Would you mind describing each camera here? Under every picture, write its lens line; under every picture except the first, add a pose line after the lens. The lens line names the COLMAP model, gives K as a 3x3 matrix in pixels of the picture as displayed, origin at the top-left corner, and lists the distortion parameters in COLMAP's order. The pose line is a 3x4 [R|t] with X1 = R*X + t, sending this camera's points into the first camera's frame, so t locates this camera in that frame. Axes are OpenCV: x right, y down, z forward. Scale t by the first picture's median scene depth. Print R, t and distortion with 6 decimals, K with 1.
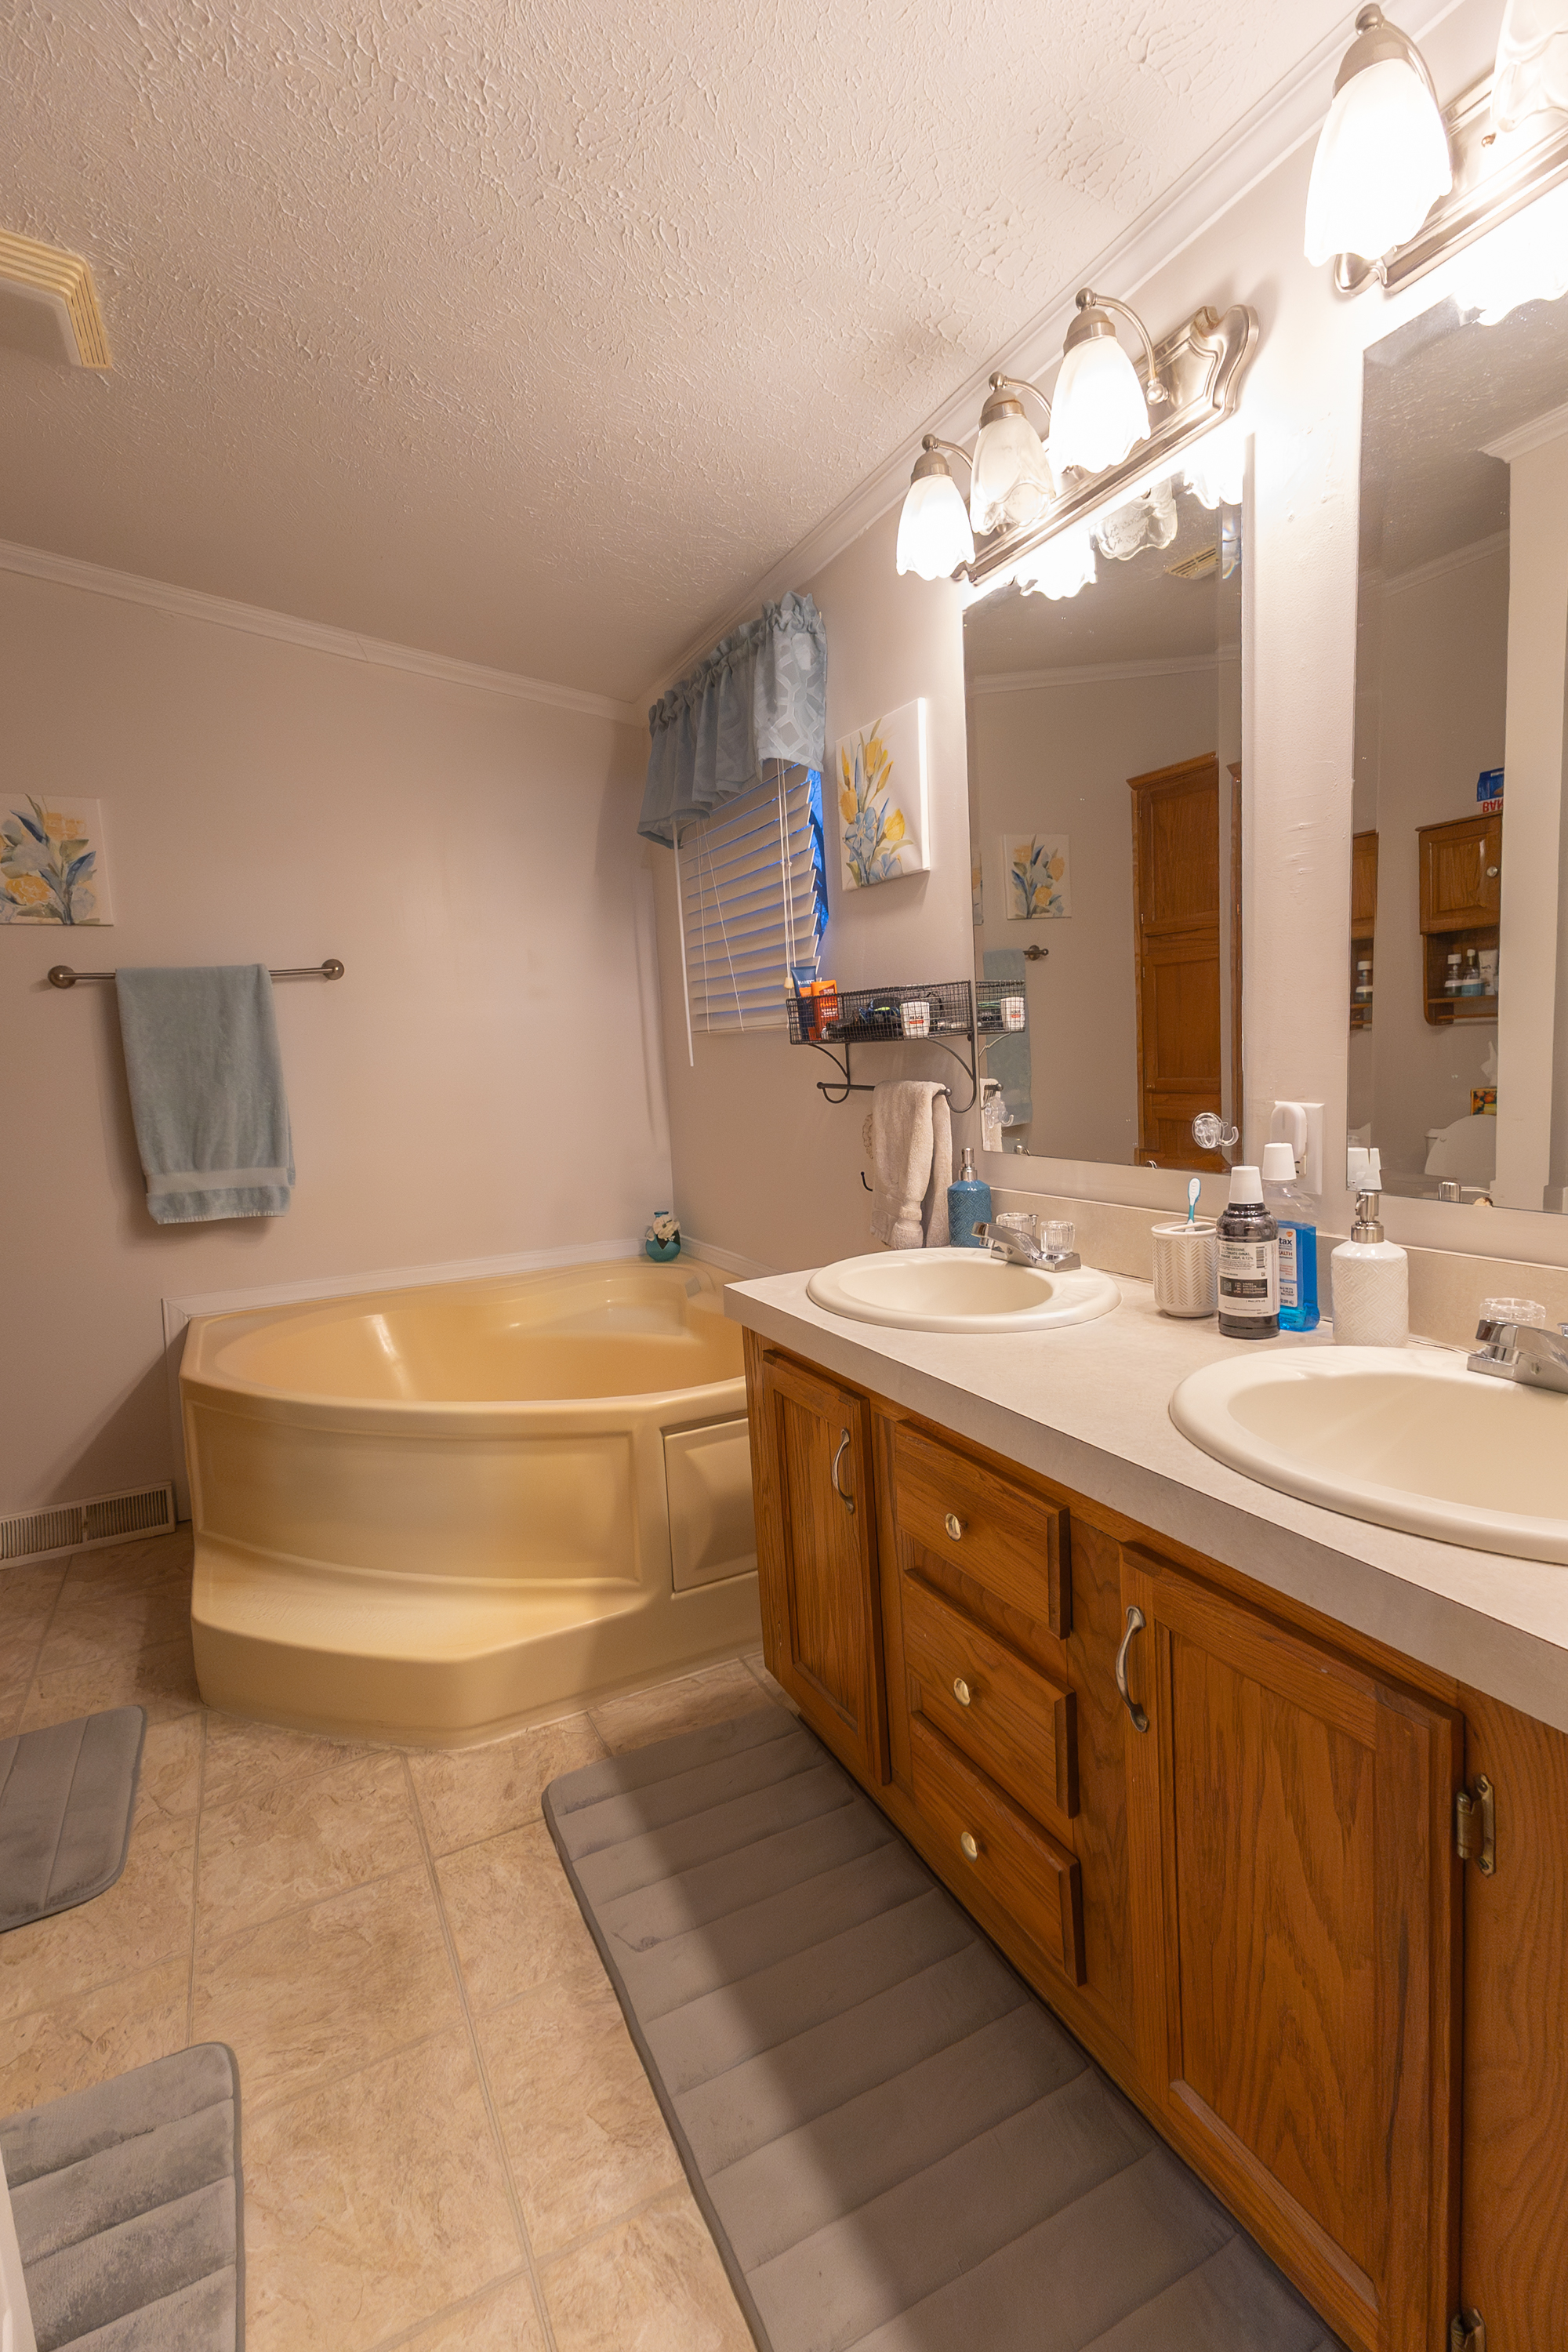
lens RADIAL K [[1070.4, 0, 784.0], [0, 1070.4, 1176.0], [0, 0, 1]] dist [0.017028, -0.000453]
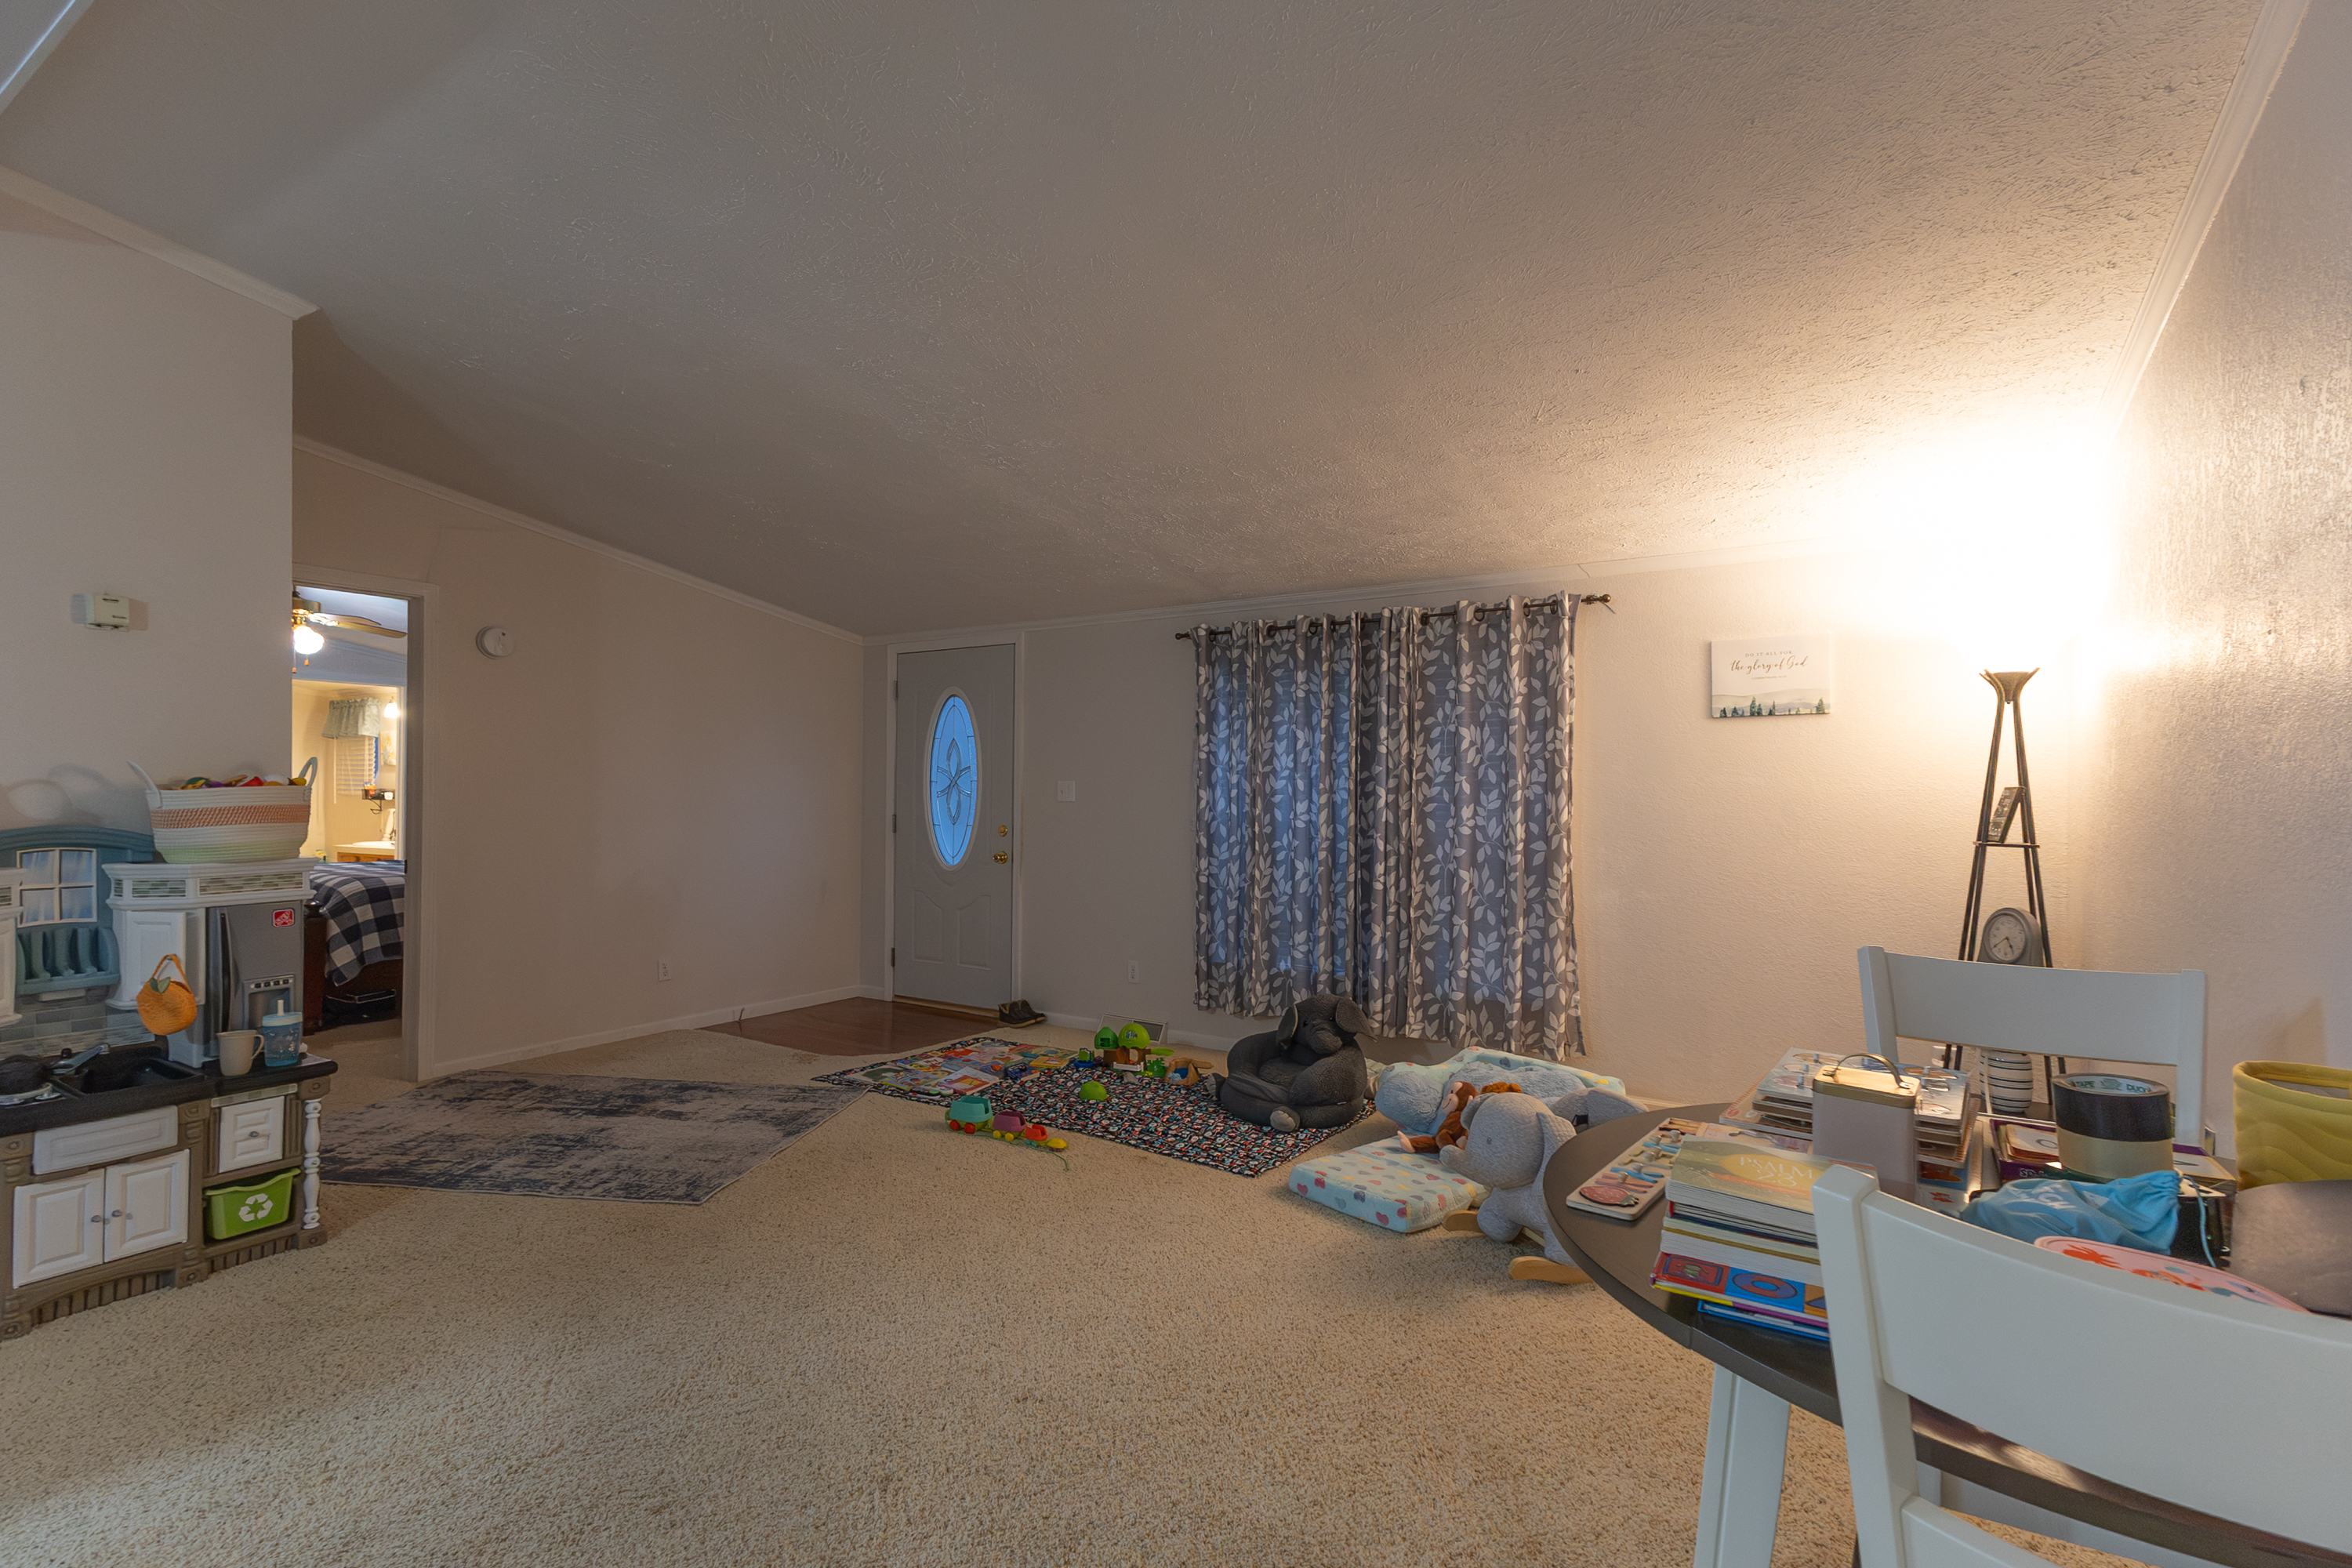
lens RADIAL K [[1070.4, 0, 1180.3], [0, 1070.4, 789.0], [0, 0, 1]] dist [0.017028, -0.000453]
pose [[0.853854, 0.063790, 0.516590, 0.578305], [0.005873, 0.991218, -0.132107, 0.436064], [-0.520480, 0.115834, 0.845980, -4.466719]]
